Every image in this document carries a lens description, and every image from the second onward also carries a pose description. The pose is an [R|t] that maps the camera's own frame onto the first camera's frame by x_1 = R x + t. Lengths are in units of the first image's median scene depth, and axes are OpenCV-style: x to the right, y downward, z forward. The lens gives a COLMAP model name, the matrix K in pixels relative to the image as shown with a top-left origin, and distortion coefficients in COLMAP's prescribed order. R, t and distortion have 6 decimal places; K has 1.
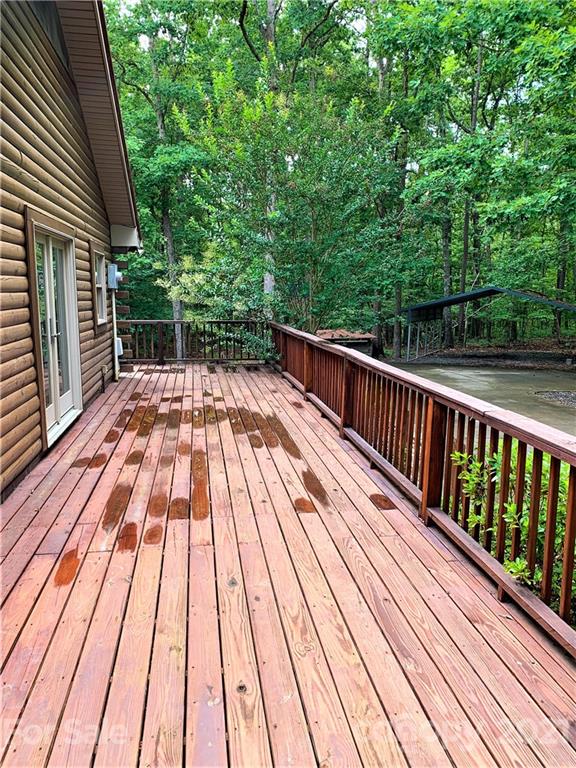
lens RADIAL K [[614.1, 0, 288.0], [0, 614.1, 384.0], [0, 0, 1]] dist [0.125498, -0.251417]
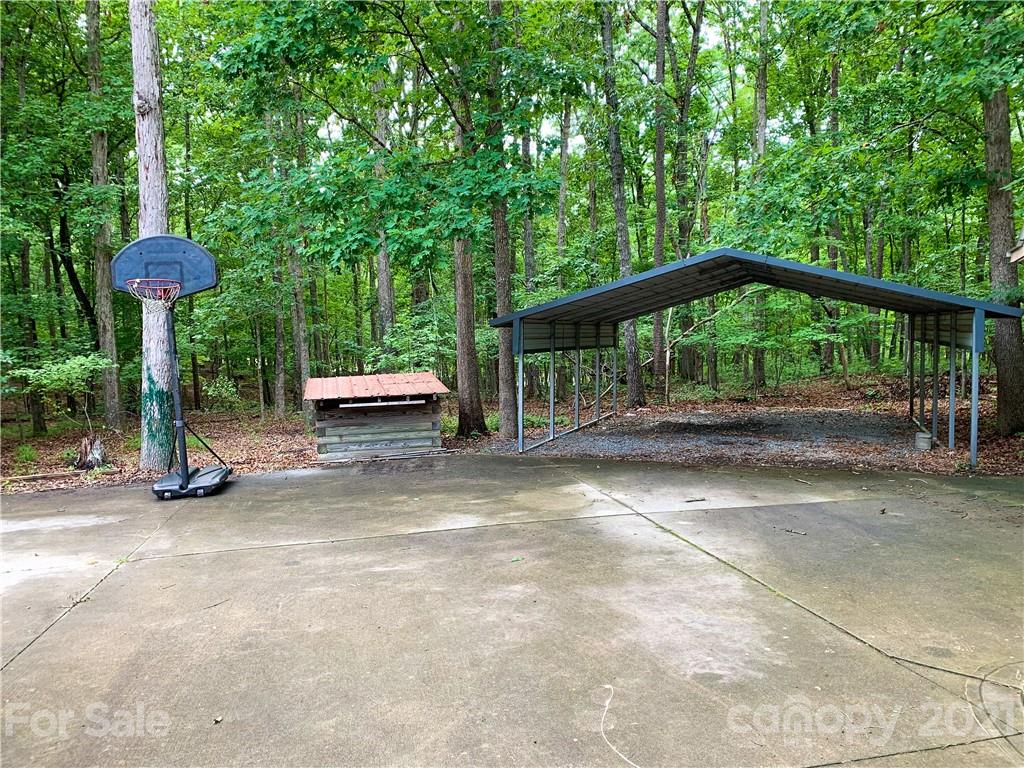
lens RADIAL K [[818.8, 0, 512.0], [0, 818.8, 384.0], [0, 0, 1]] dist [0.125498, -0.251417]
pose [[0.996427, -0.029023, 0.079310, 0.135399], [0.035037, 0.996529, -0.075519, -0.036551], [-0.076843, 0.078028, 0.993985, 0.439639]]
